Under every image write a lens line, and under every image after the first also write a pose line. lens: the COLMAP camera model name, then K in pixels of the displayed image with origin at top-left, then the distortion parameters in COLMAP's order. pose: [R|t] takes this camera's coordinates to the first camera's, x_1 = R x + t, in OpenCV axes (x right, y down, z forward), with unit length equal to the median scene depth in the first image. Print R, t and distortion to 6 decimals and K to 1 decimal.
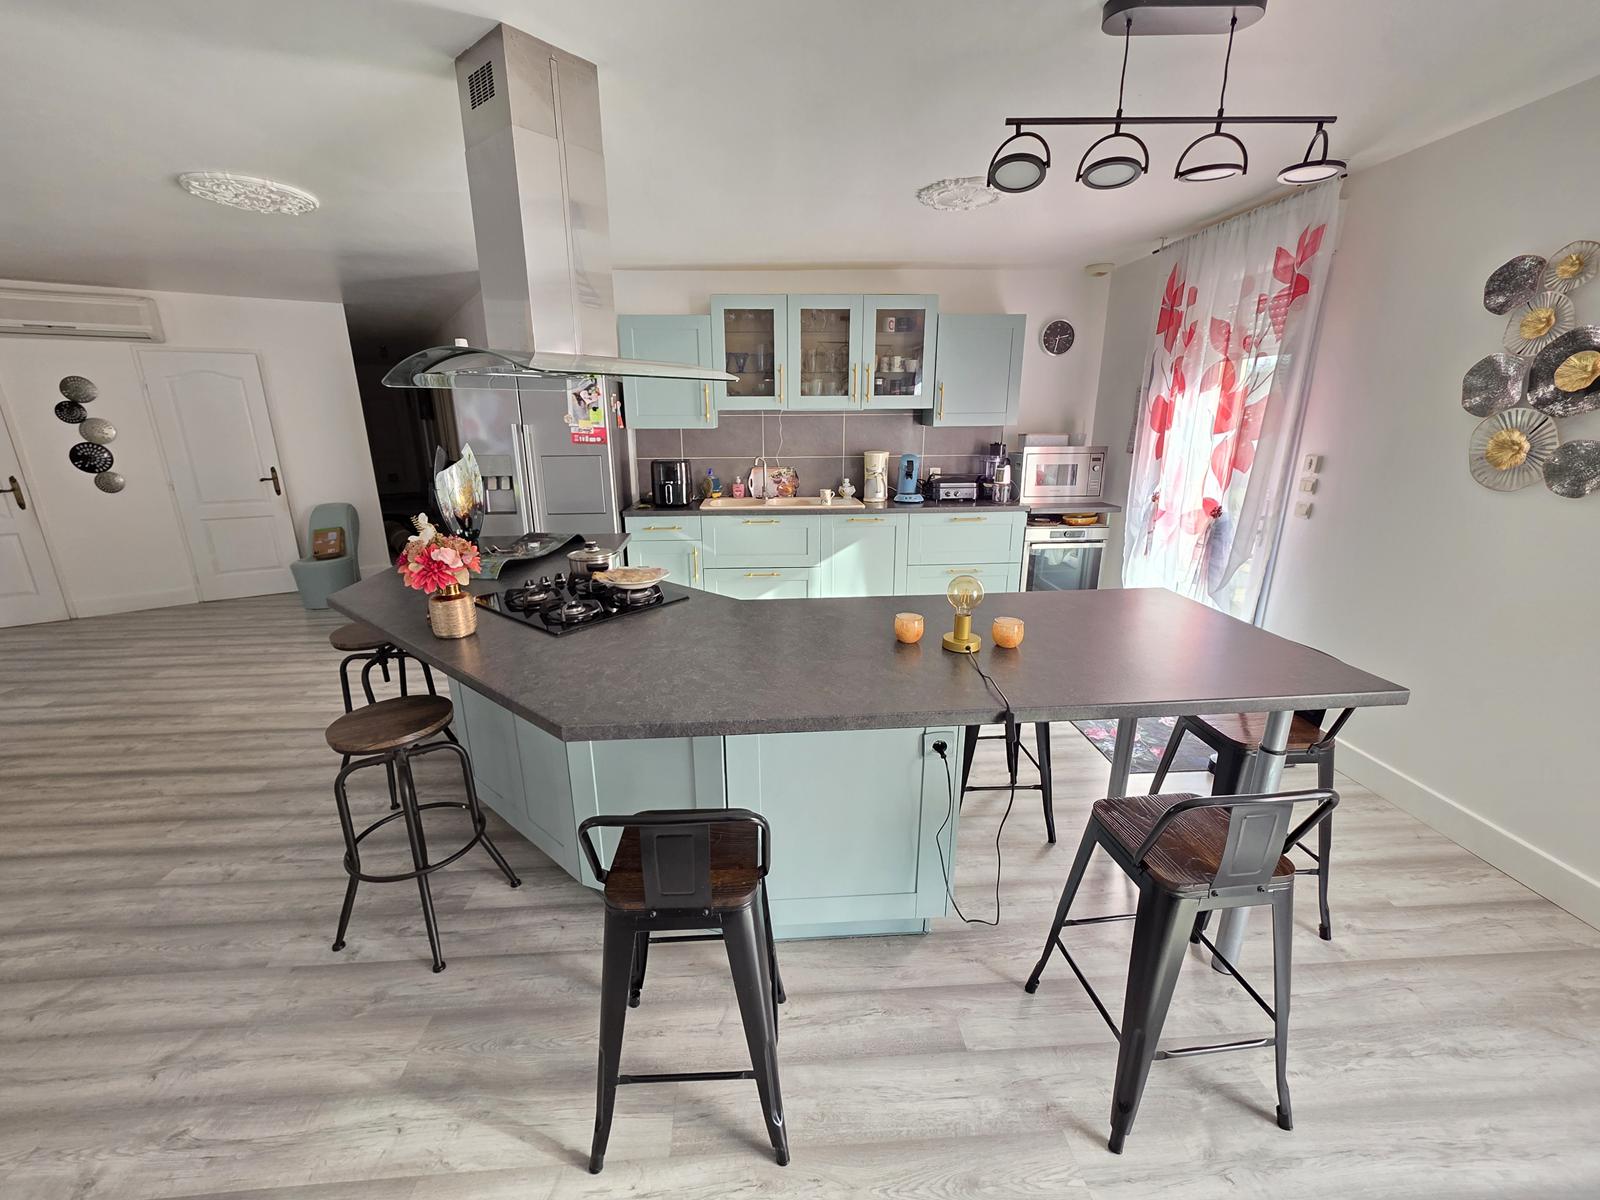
lens RADIAL K [[641.7, 0, 791.1], [0, 641.7, 604.3], [0, 0, 1]] dist [0.000911, -0.000039]
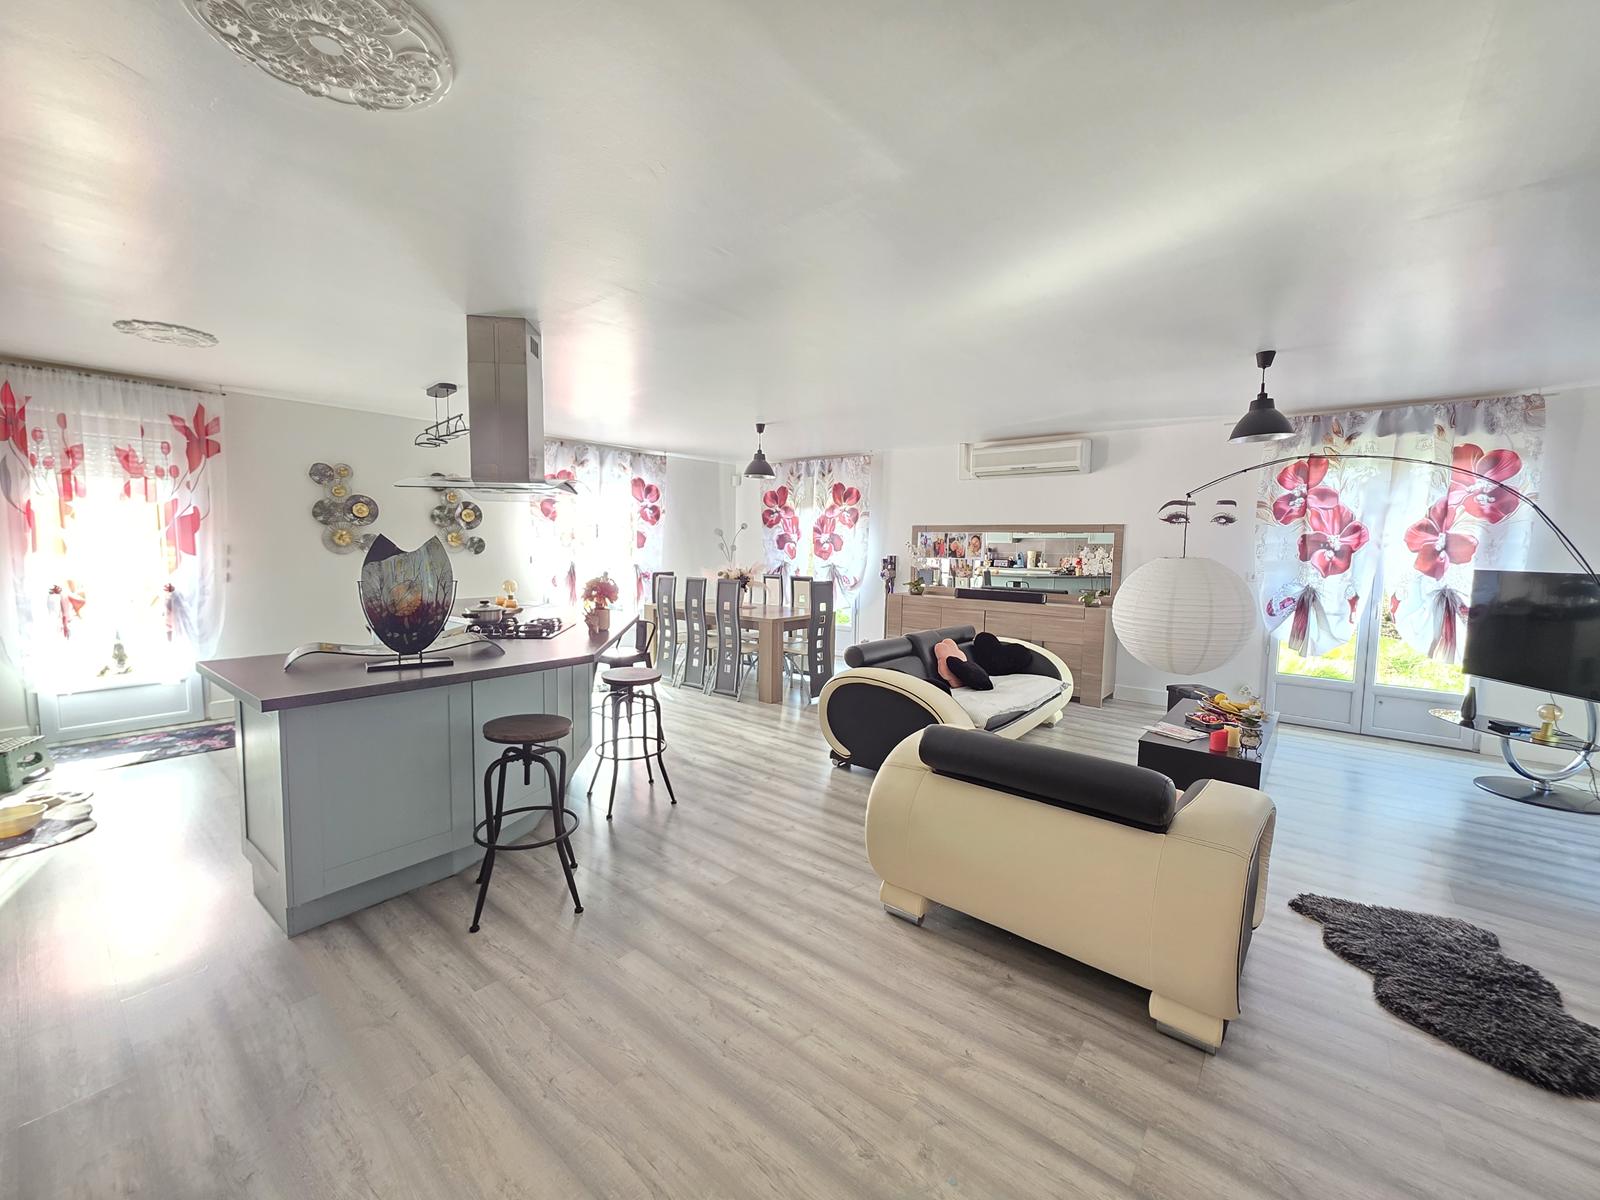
lens RADIAL K [[641.7, 0, 794.2], [0, 641.7, 592.7], [0, 0, 1]] dist [0.000911, -0.000039]
pose [[-0.731004, -0.055854, 0.680083, -1.005815], [0.186619, 0.942284, 0.277981, -0.213266], [-0.656358, 0.330122, -0.678390, 0.848708]]
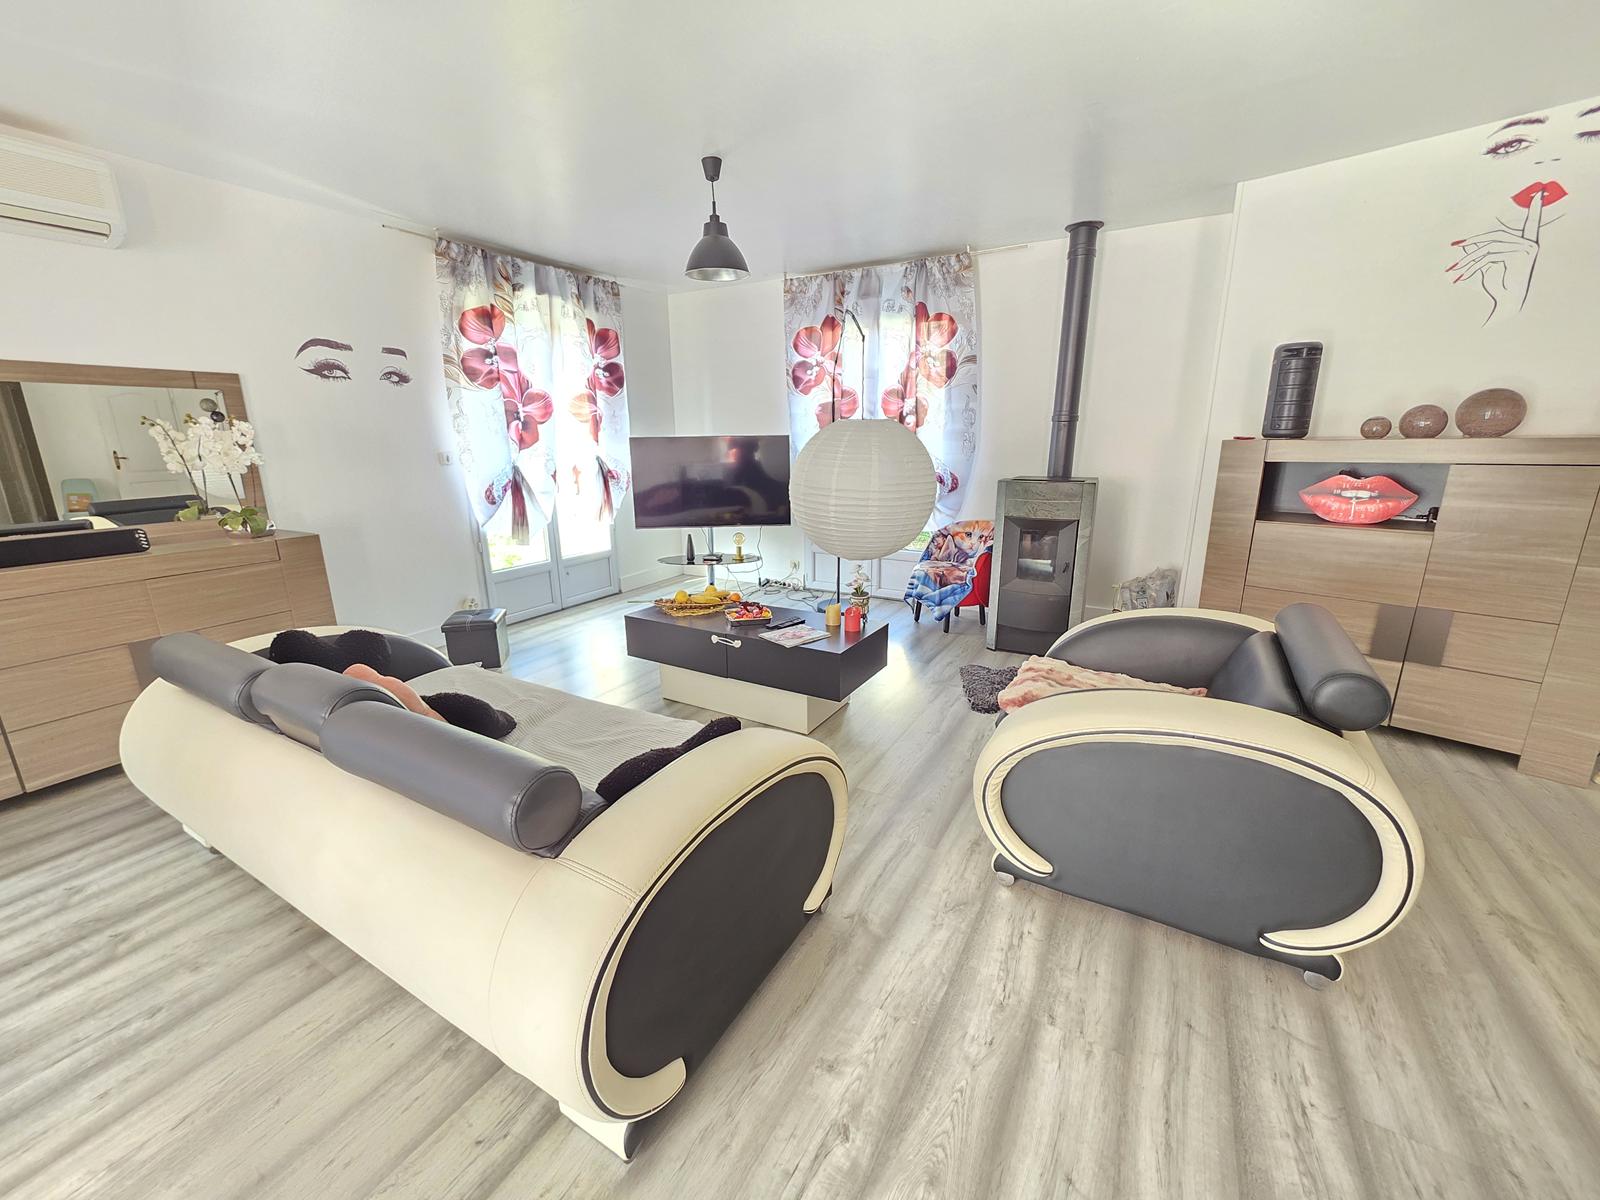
lens RADIAL K [[641.7, 0, 793.1], [0, 641.7, 596.4], [0, 0, 1]] dist [0.000911, -0.000039]
pose [[-0.554144, 0.218455, -0.803244, -0.297329], [-0.221397, 0.891516, 0.395200, -0.041980], [0.802439, 0.396833, -0.445663, 0.341526]]
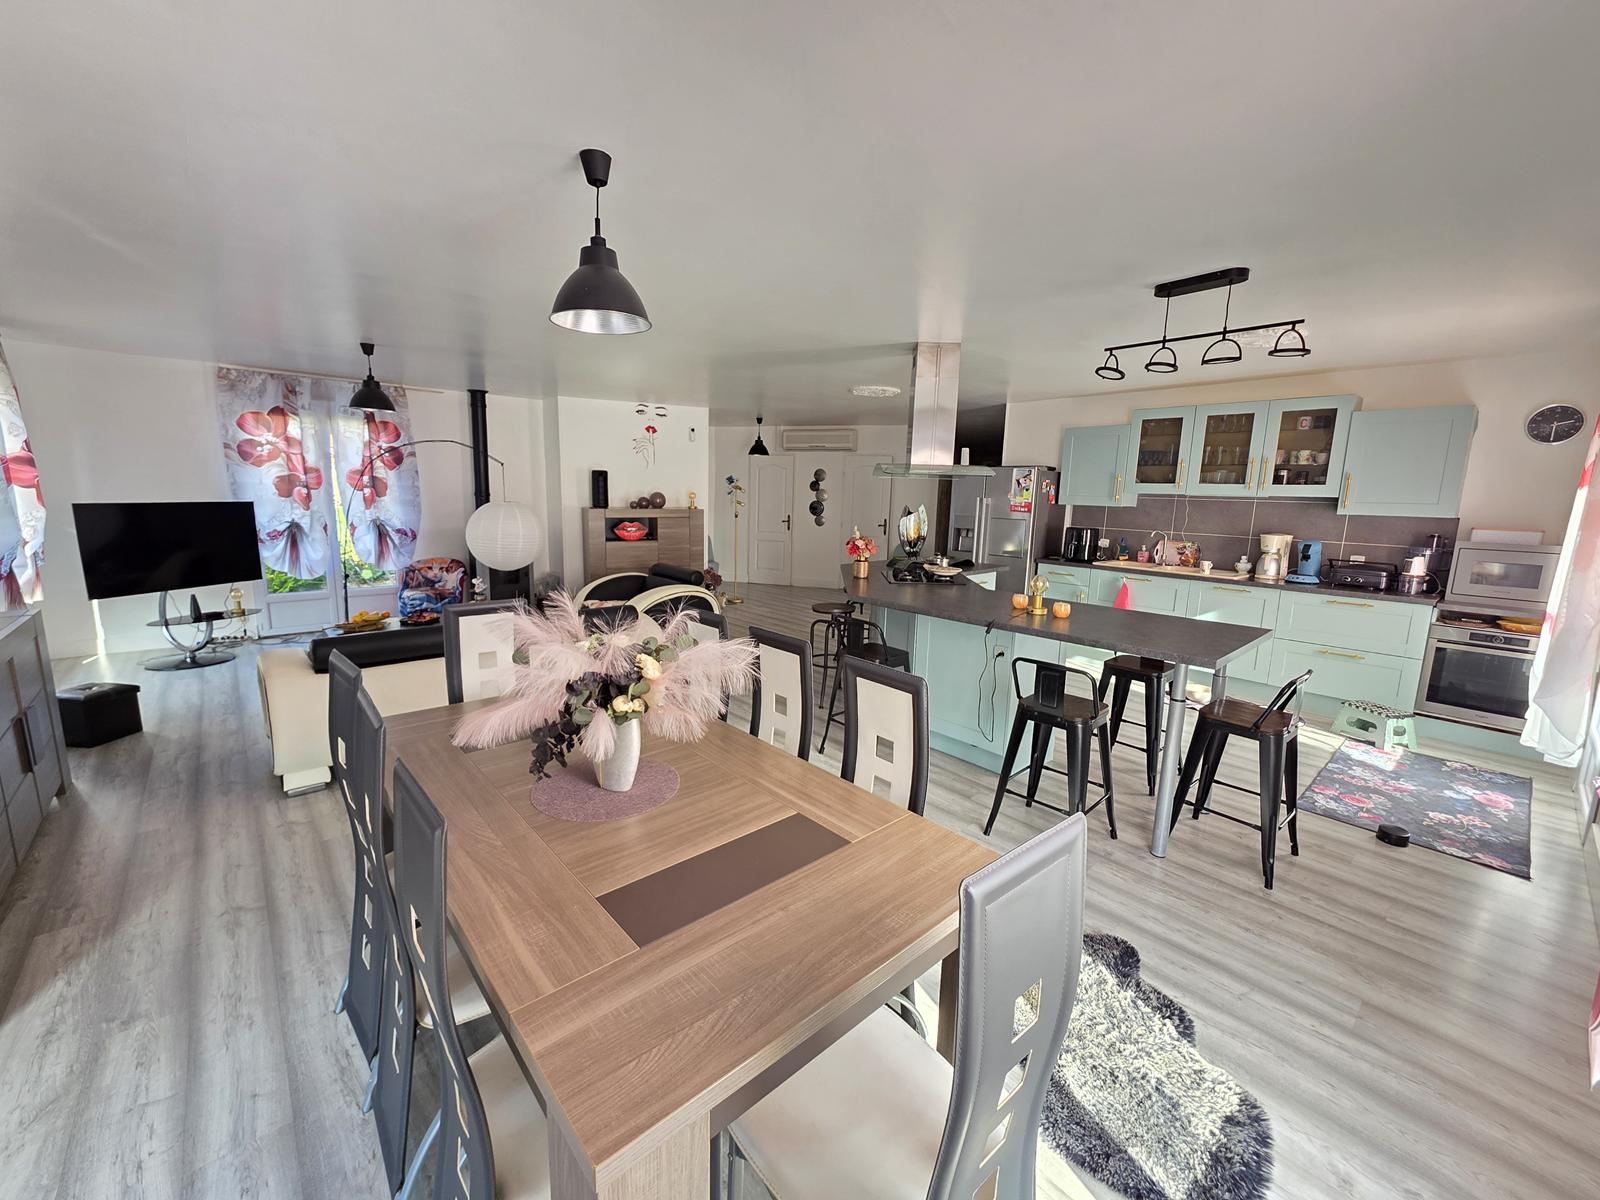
lens RADIAL K [[641.7, 0, 801.1], [0, 641.7, 597.4], [0, 0, 1]] dist [0.000911, -0.000039]
pose [[0.625127, 0.151265, -0.765725, 0.503975], [-0.250566, 0.968008, -0.013334, 0.087701], [0.739211, 0.200200, 0.643029, -0.292988]]
